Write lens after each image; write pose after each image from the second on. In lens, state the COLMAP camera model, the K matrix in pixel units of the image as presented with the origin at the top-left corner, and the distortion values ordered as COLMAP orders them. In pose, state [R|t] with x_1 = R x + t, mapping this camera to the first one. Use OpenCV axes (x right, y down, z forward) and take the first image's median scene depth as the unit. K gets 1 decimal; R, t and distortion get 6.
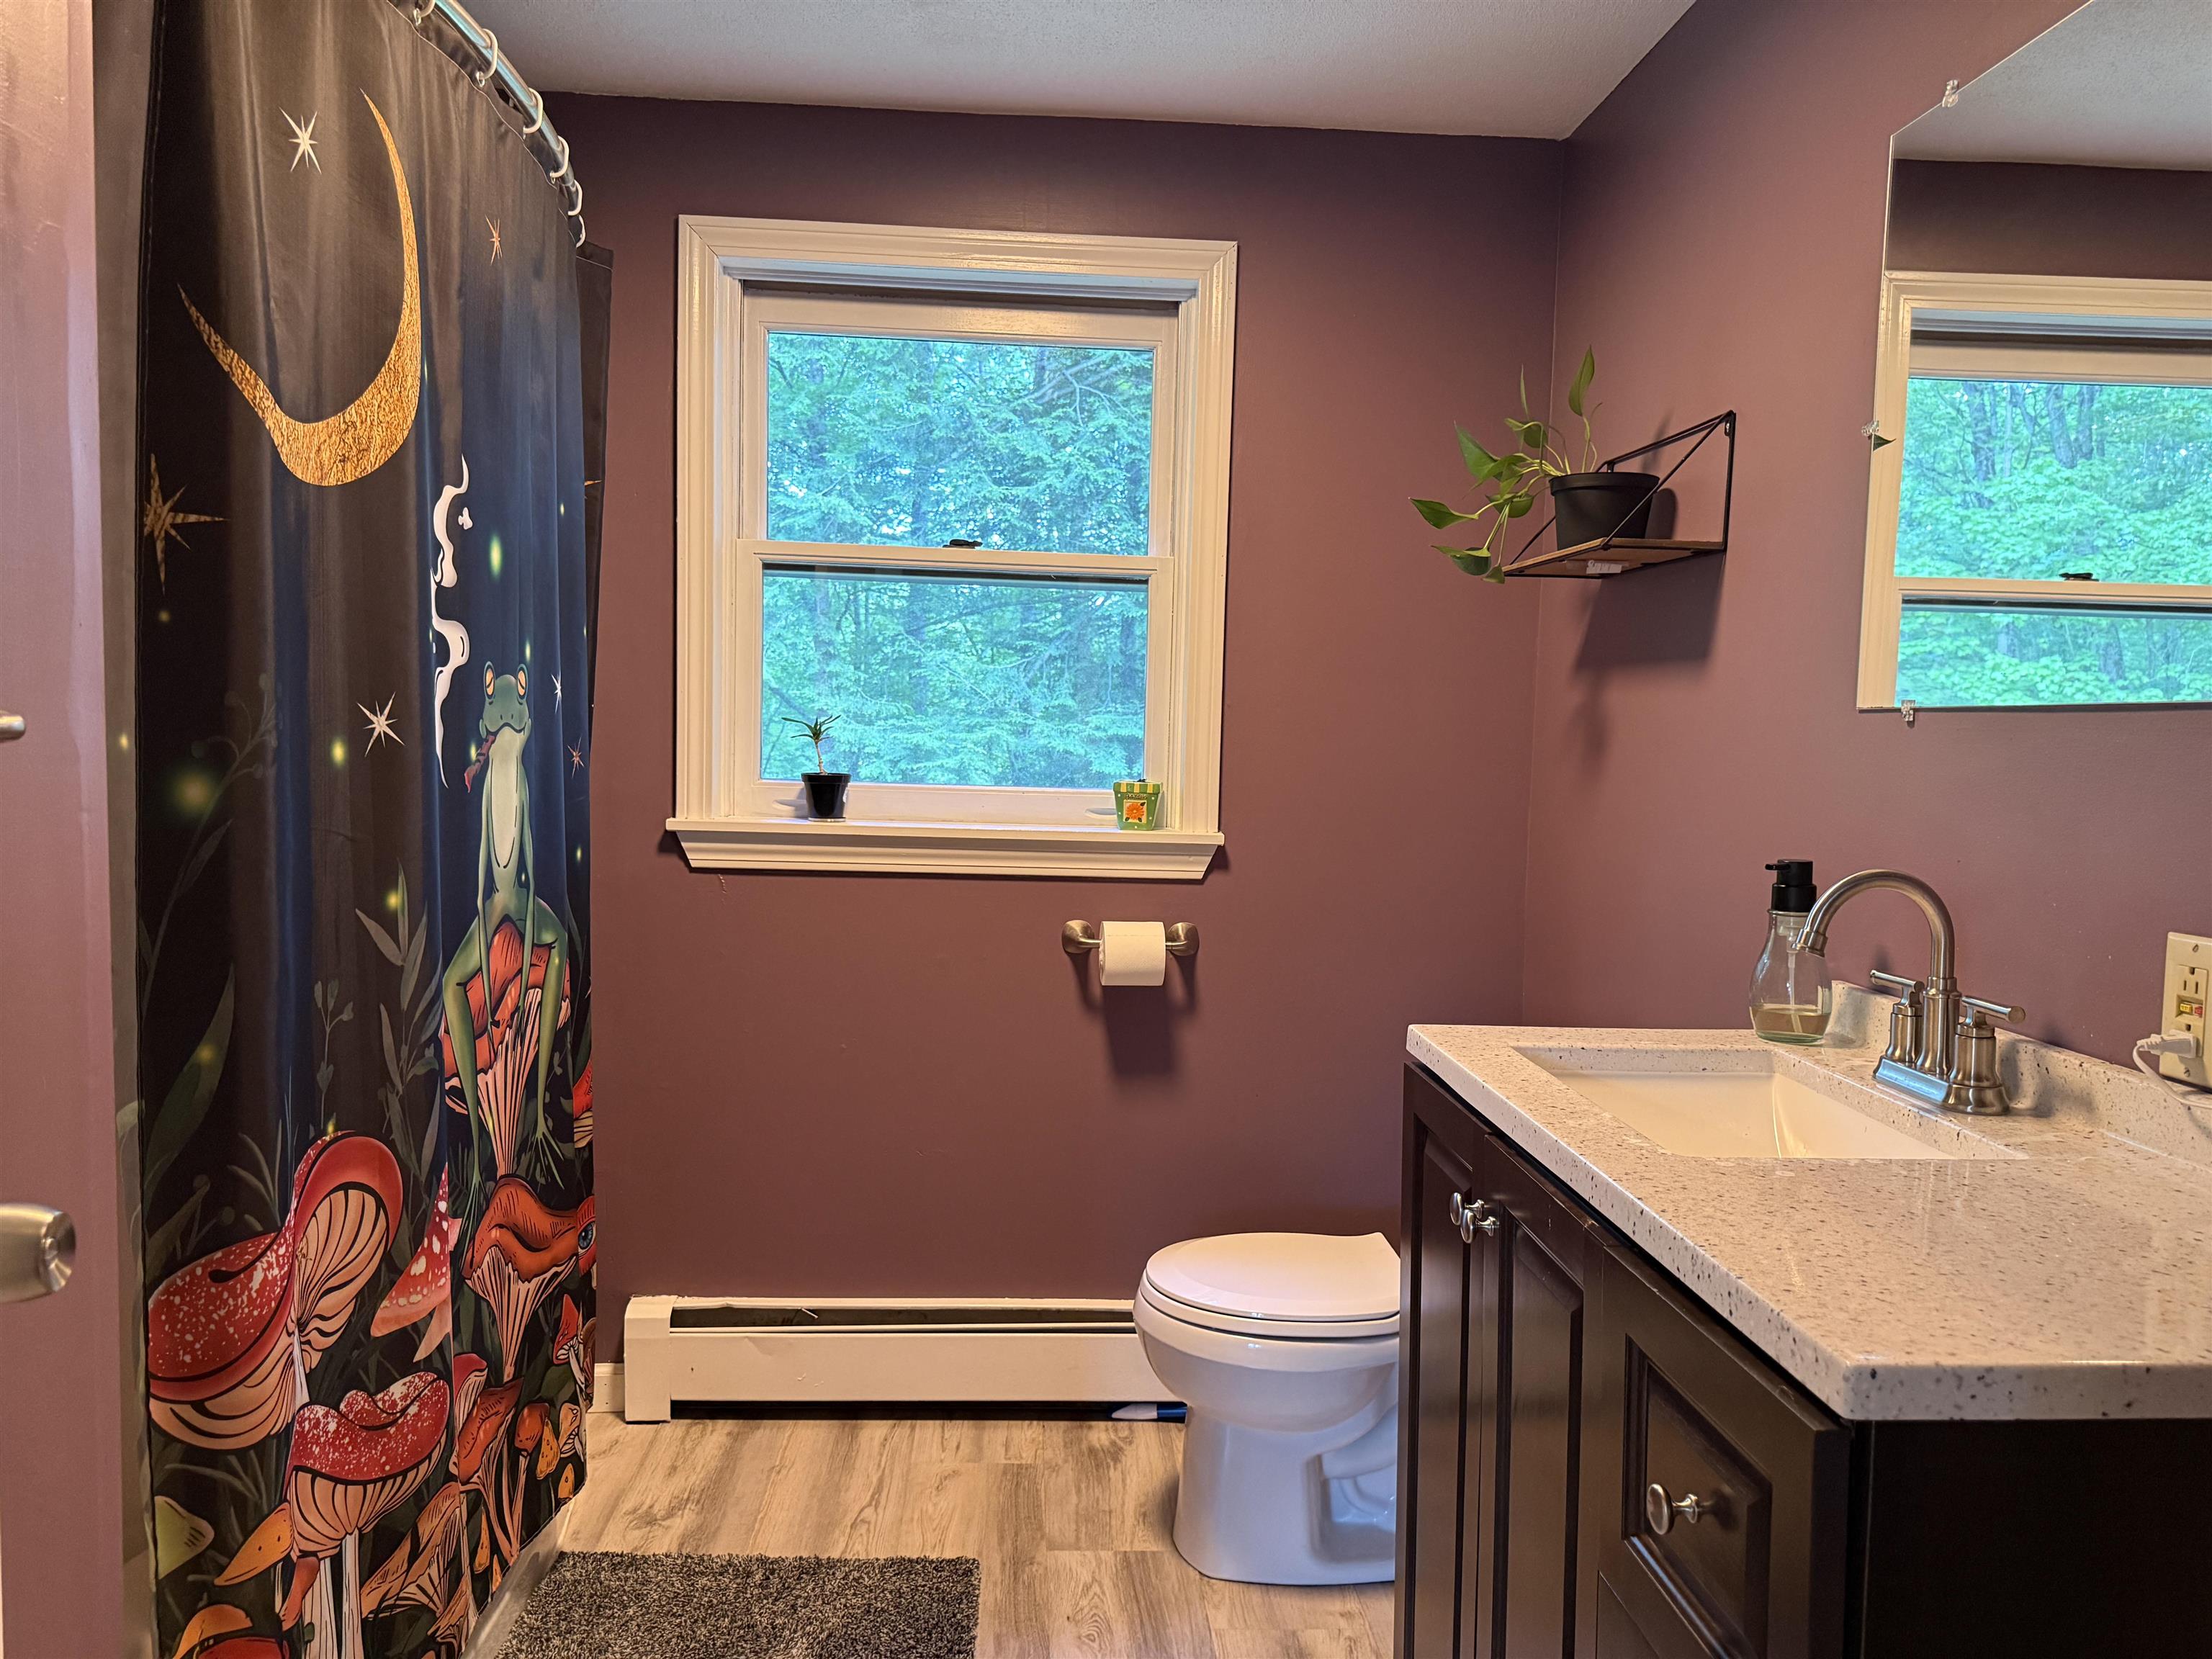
lens RADIAL K [[1586.3, 0, 1204.2], [0, 1586.3, 832.6], [0, 0, 1]] dist [0.125233, -0.240897]
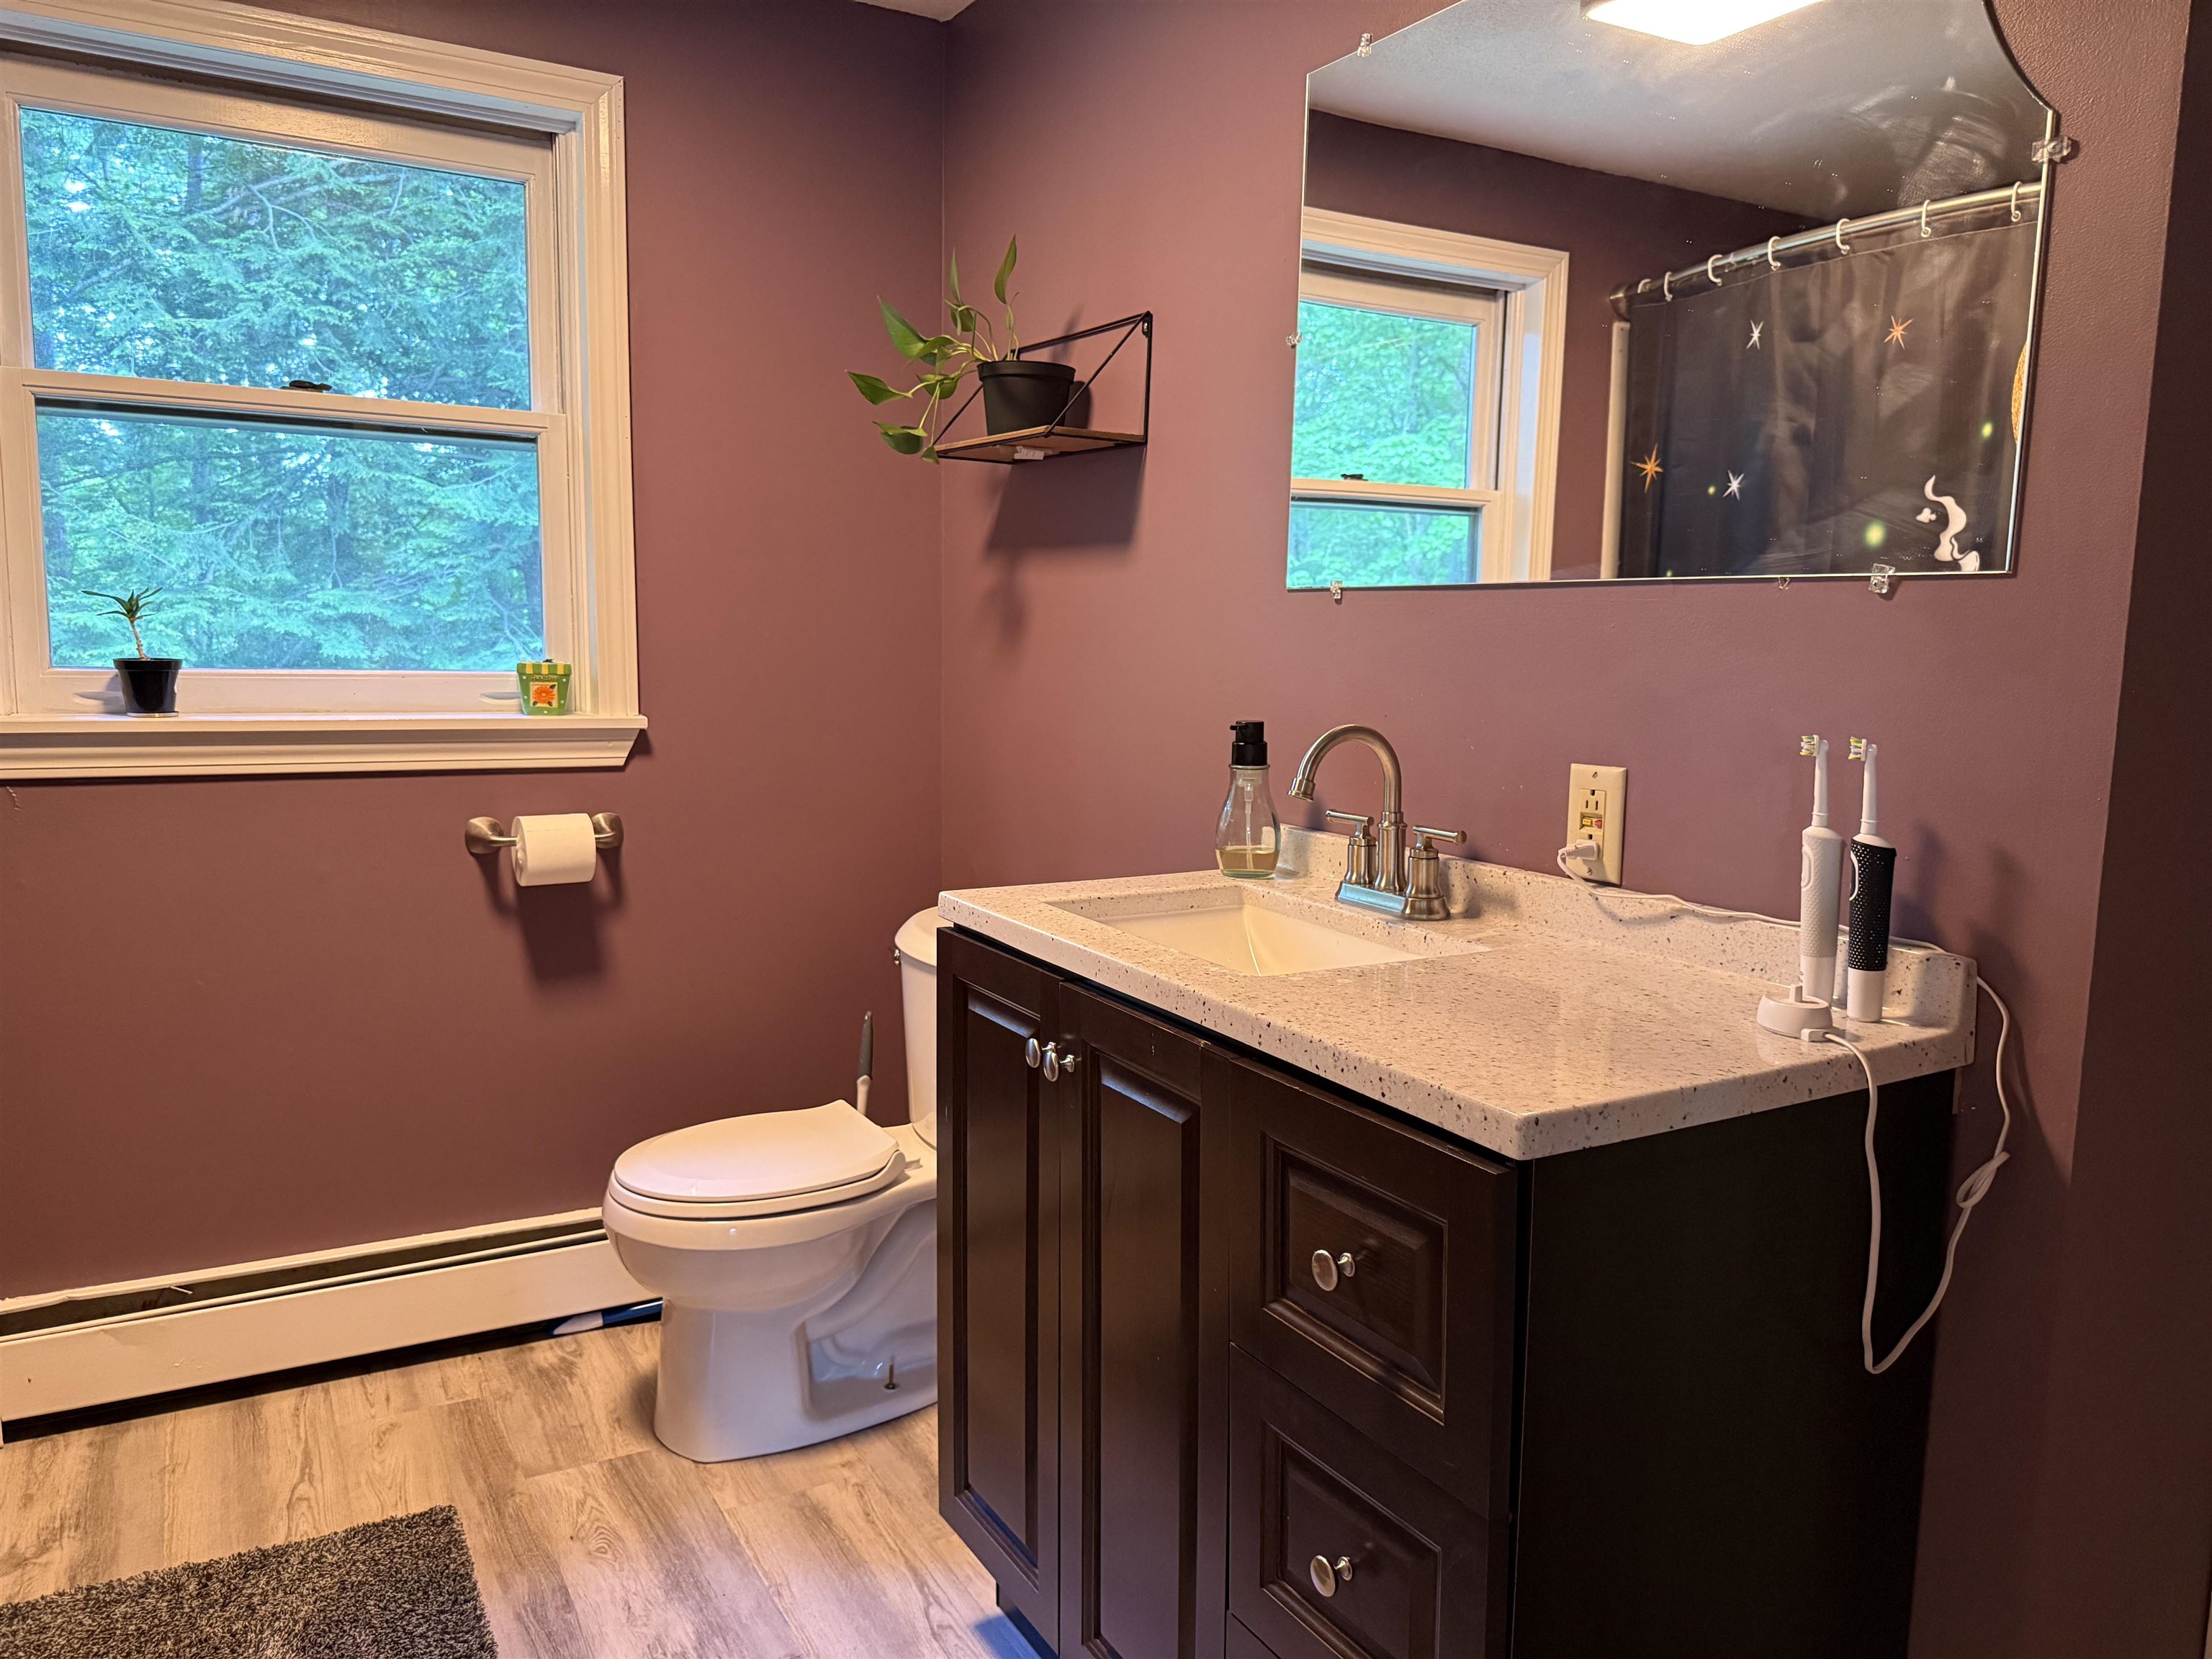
lens RADIAL K [[1586.9, 0, 1106.7], [0, 1586.9, 823.1], [0, 0, 1]] dist [0.065777, -0.056816]
pose [[0.895003, -0.061812, 0.441756, -0.182989], [0.031994, 0.996697, 0.074640, 0.002004], [-0.444911, -0.052670, 0.894025, 0.022413]]
